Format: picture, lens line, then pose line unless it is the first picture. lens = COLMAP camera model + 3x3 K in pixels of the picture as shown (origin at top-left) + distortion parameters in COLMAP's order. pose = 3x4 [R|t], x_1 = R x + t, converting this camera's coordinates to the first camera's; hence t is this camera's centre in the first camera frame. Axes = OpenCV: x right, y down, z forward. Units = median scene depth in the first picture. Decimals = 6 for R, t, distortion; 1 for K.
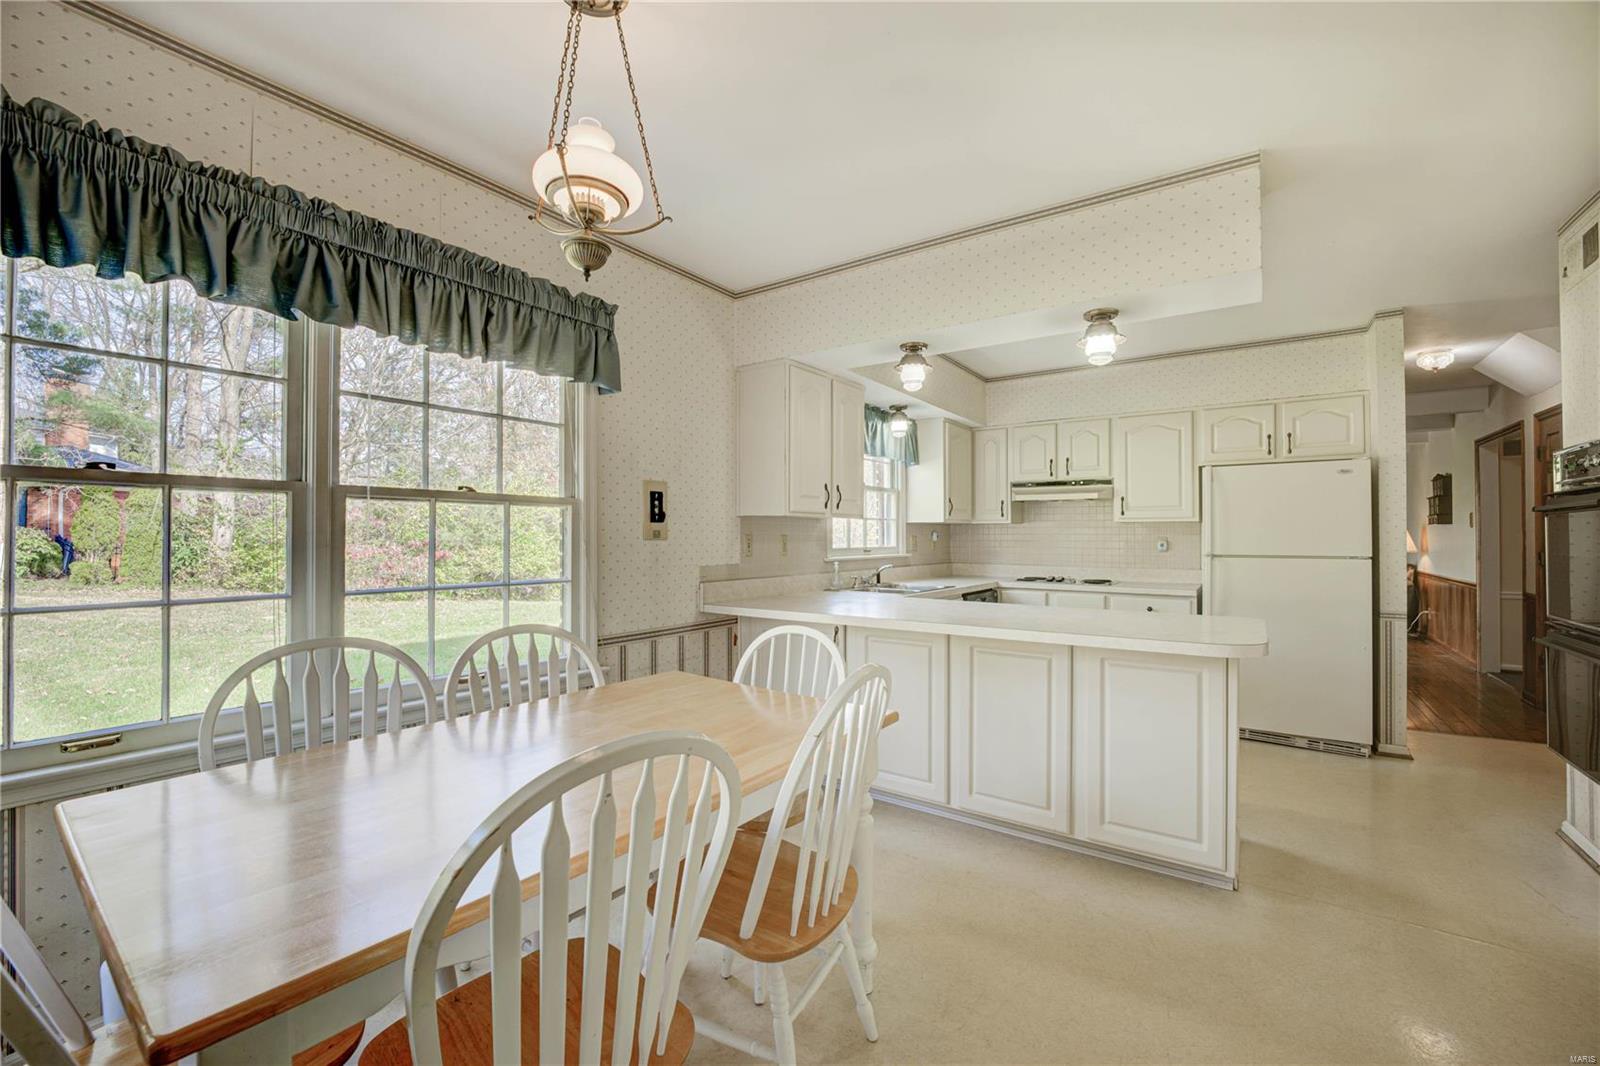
lens RADIAL K [[633.5, 0, 841.0], [0, 633.5, 532.4], [0, 0, 1]] dist [-0.001111, 0.000285]
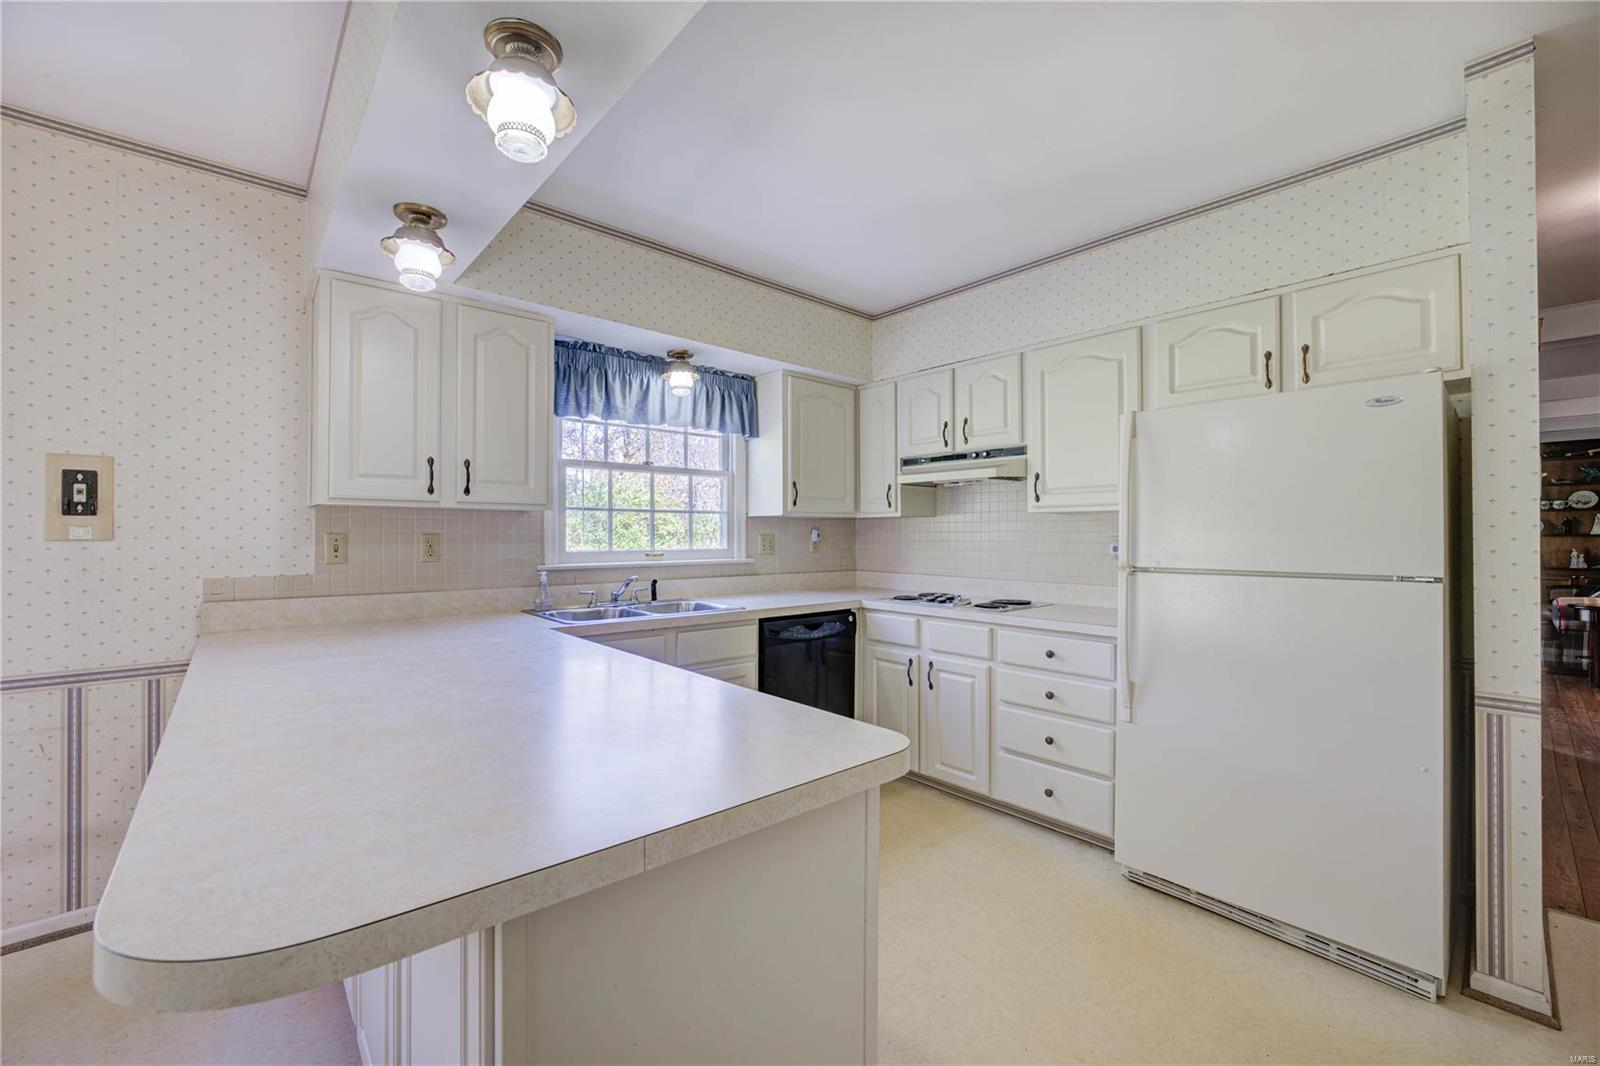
lens RADIAL K [[633.5, 0, 794.4], [0, 633.5, 530.6], [0, 0, 1]] dist [-0.001111, 0.000285]
pose [[0.967015, -0.001837, -0.254713, 0.395661], [0.002095, 0.999998, 0.000743, 0.001210], [0.254711, -0.001252, 0.967016, 0.339558]]
